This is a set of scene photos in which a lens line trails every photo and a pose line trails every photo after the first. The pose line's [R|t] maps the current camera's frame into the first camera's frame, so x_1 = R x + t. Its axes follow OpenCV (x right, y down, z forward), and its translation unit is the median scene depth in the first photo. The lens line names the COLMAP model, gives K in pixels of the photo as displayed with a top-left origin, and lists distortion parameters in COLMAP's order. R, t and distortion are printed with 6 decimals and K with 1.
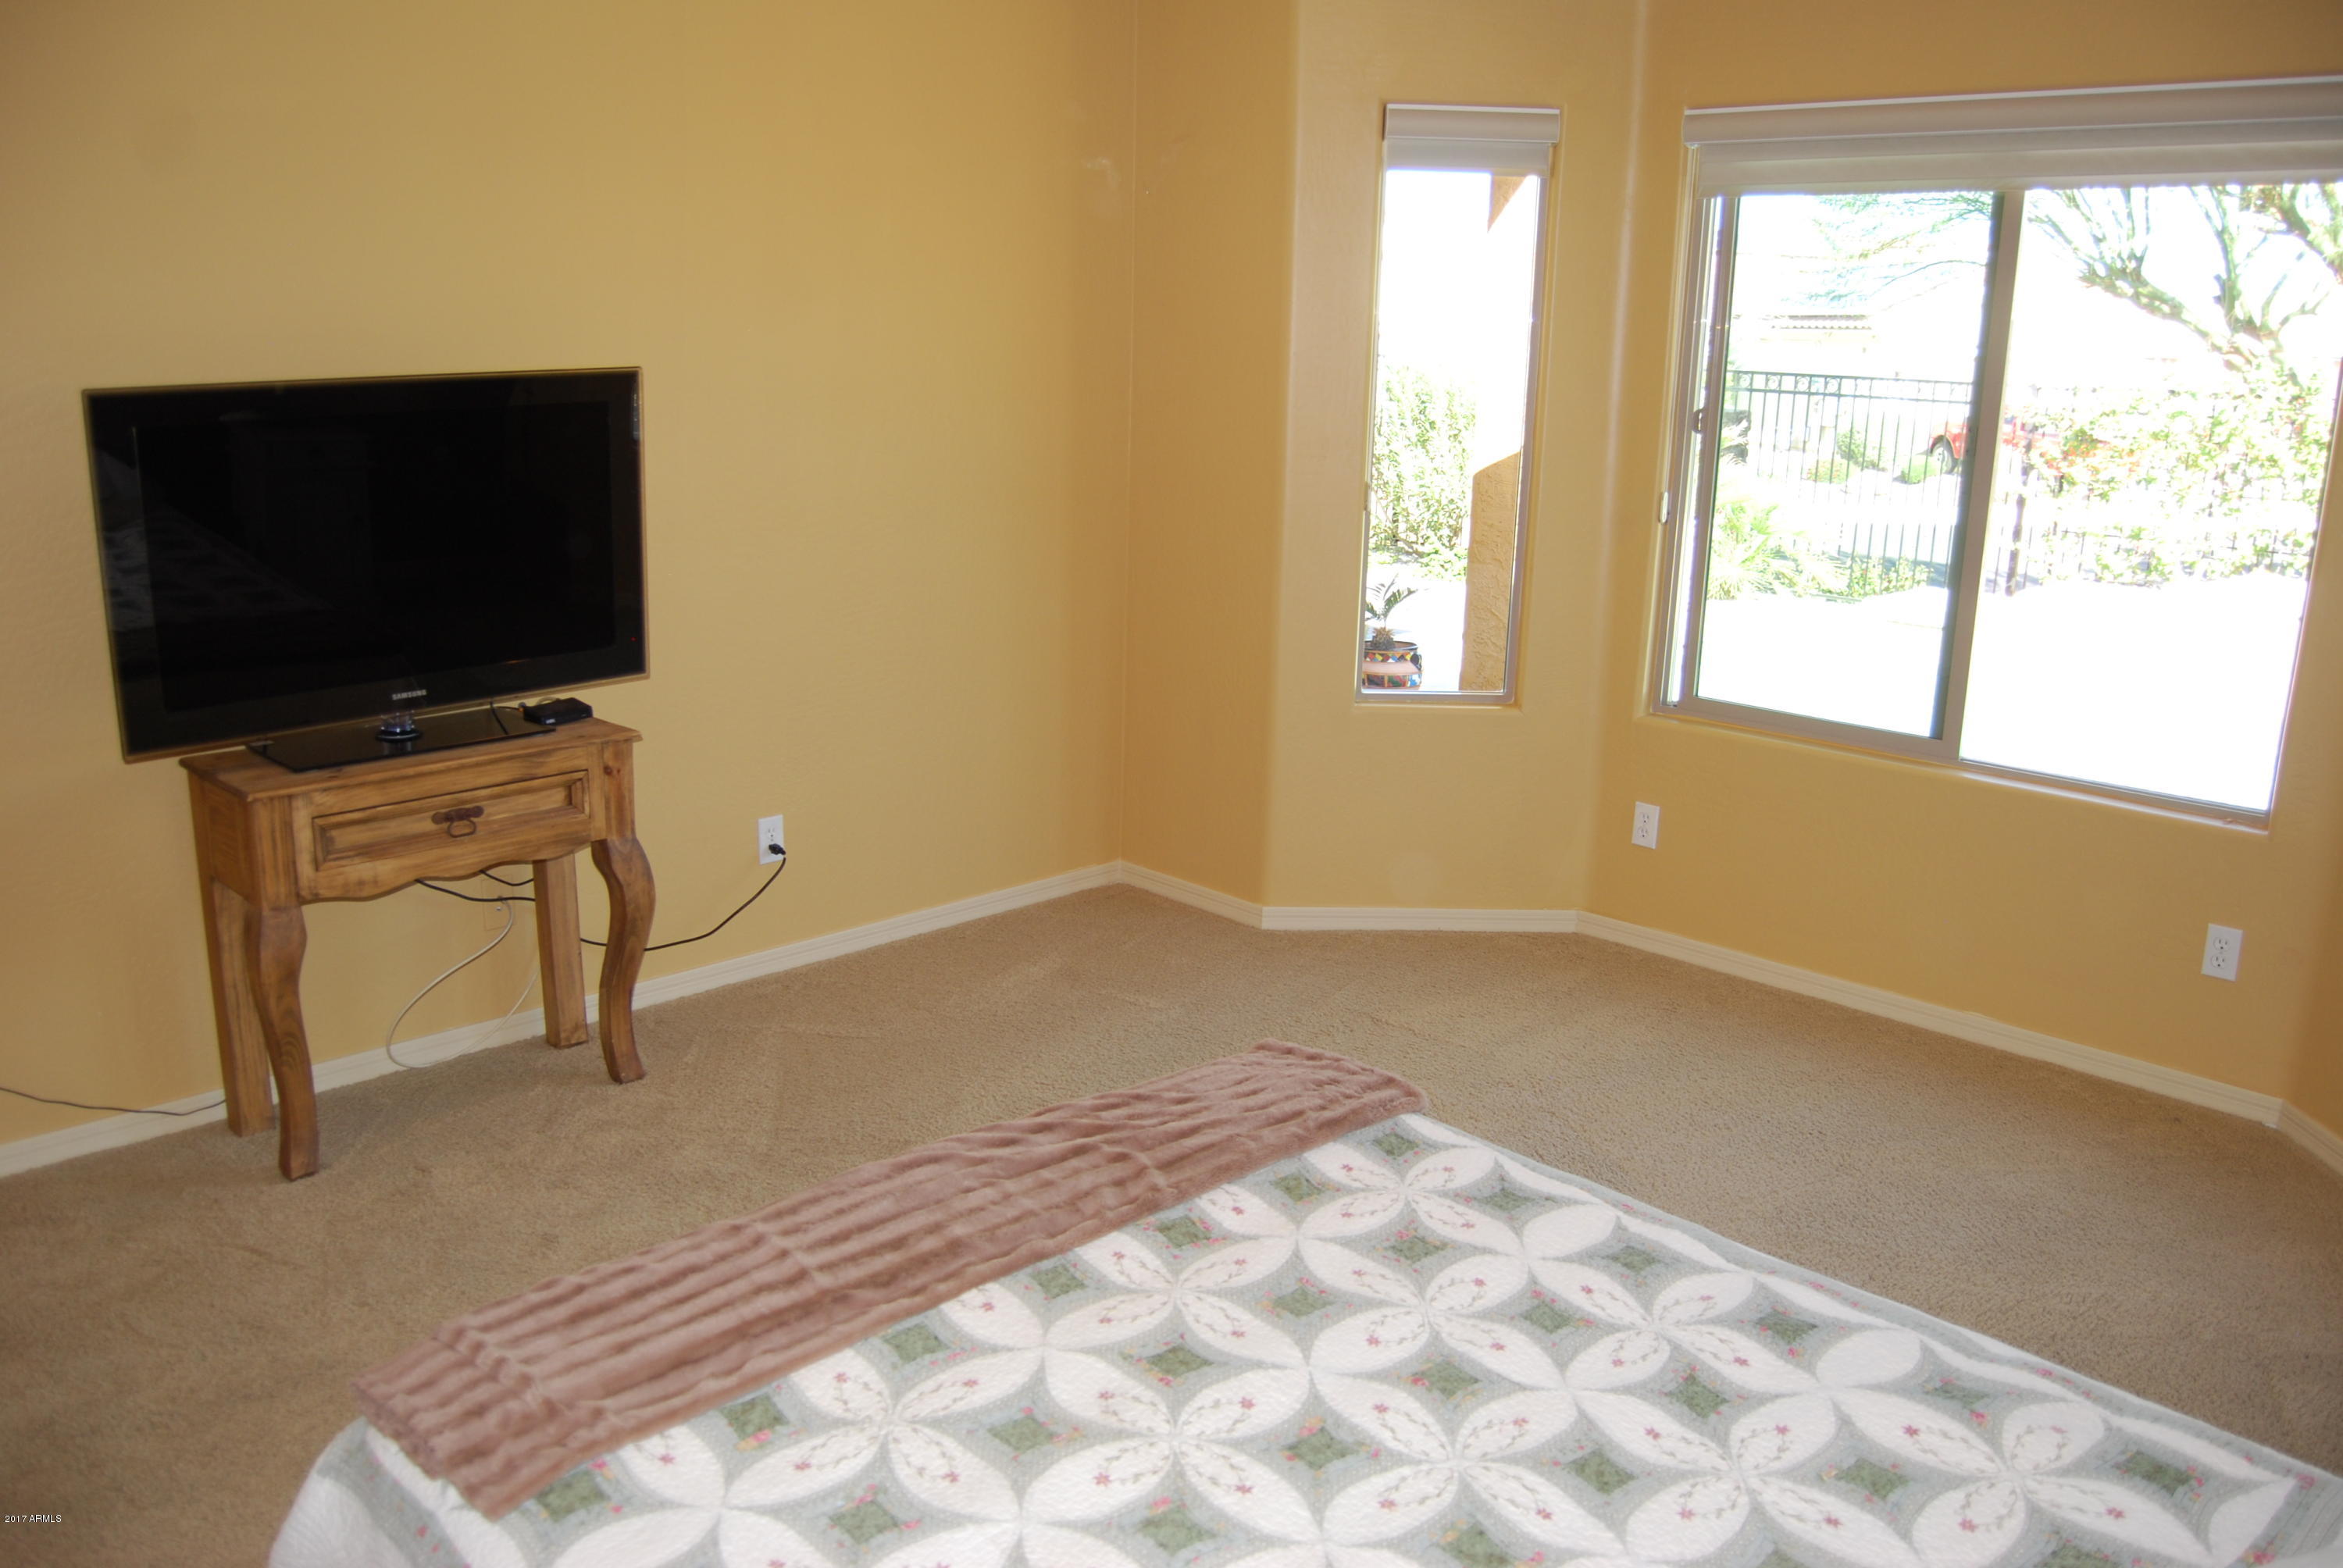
lens RADIAL K [[1839.4, 0, 1165.7], [0, 1839.4, 794.2], [0, 0, 1]] dist [-0.096722, 0.039707]
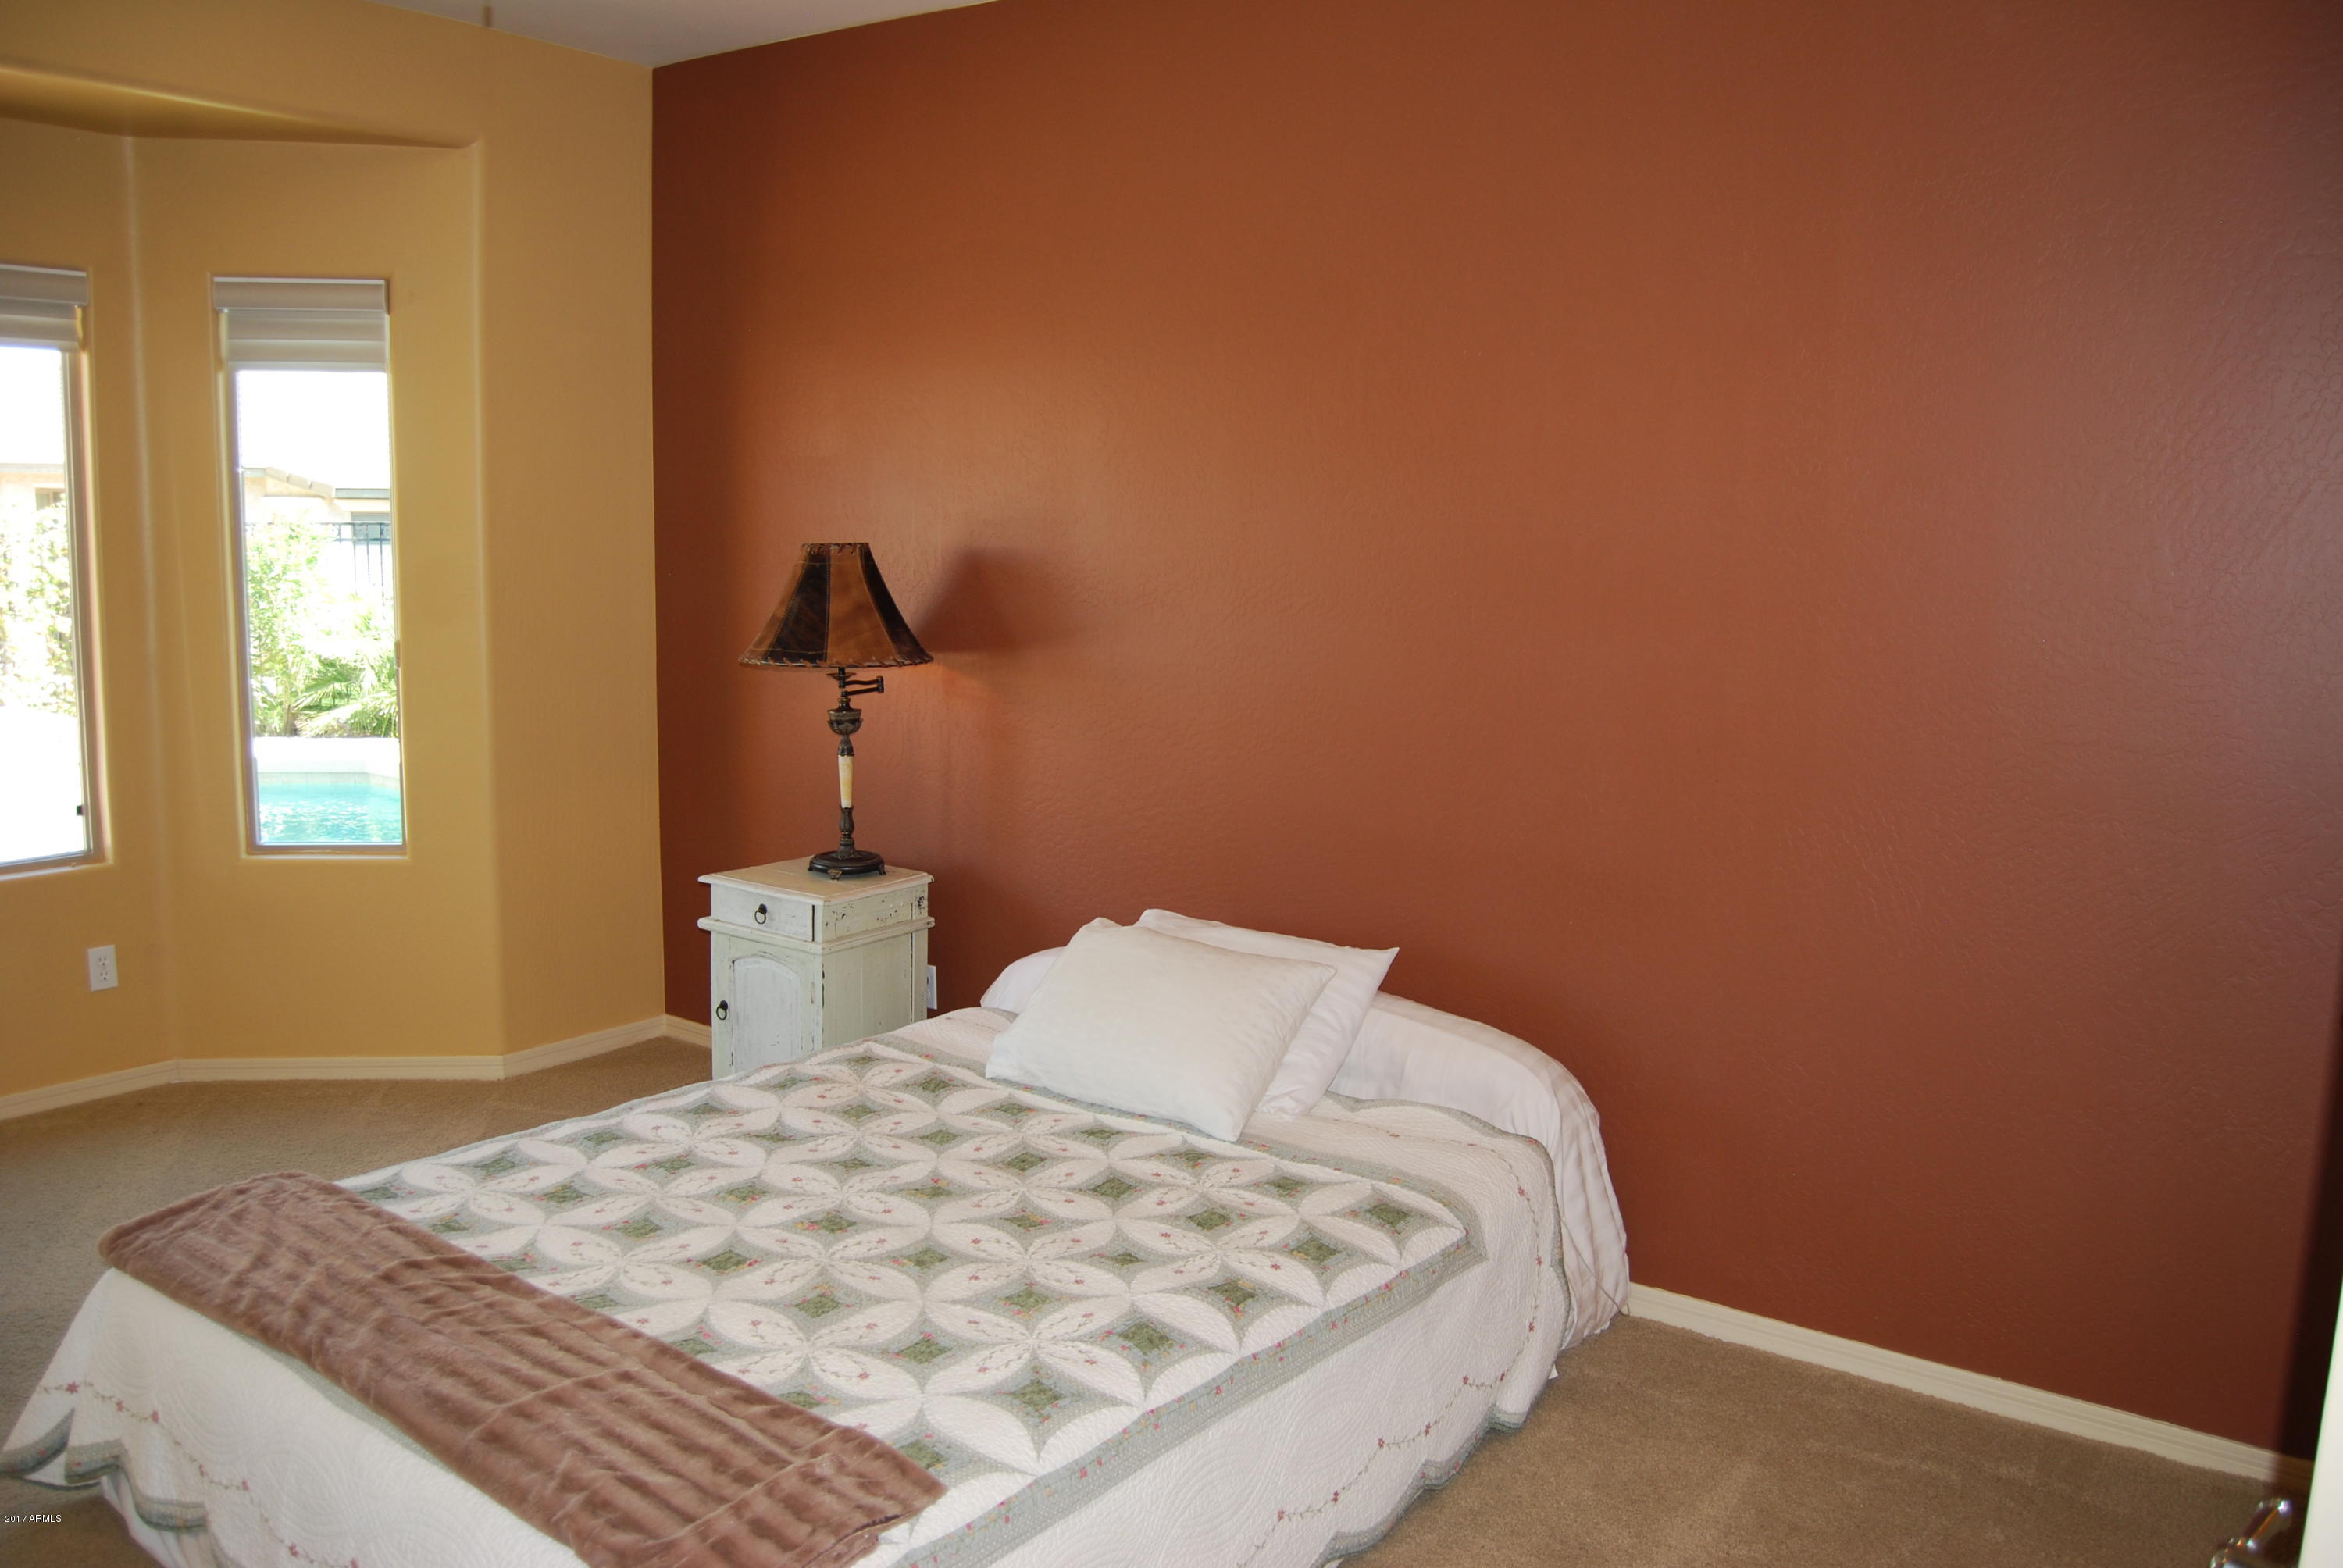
lens RADIAL K [[1839.4, 0, 1155.3], [0, 1839.4, 792.4], [0, 0, 1]] dist [-0.096722, 0.039707]
pose [[-0.149658, -0.172644, 0.973548, -1.084353], [0.217991, 0.954647, 0.202803, -0.185090], [-0.964408, 0.242576, -0.105236, 0.638601]]
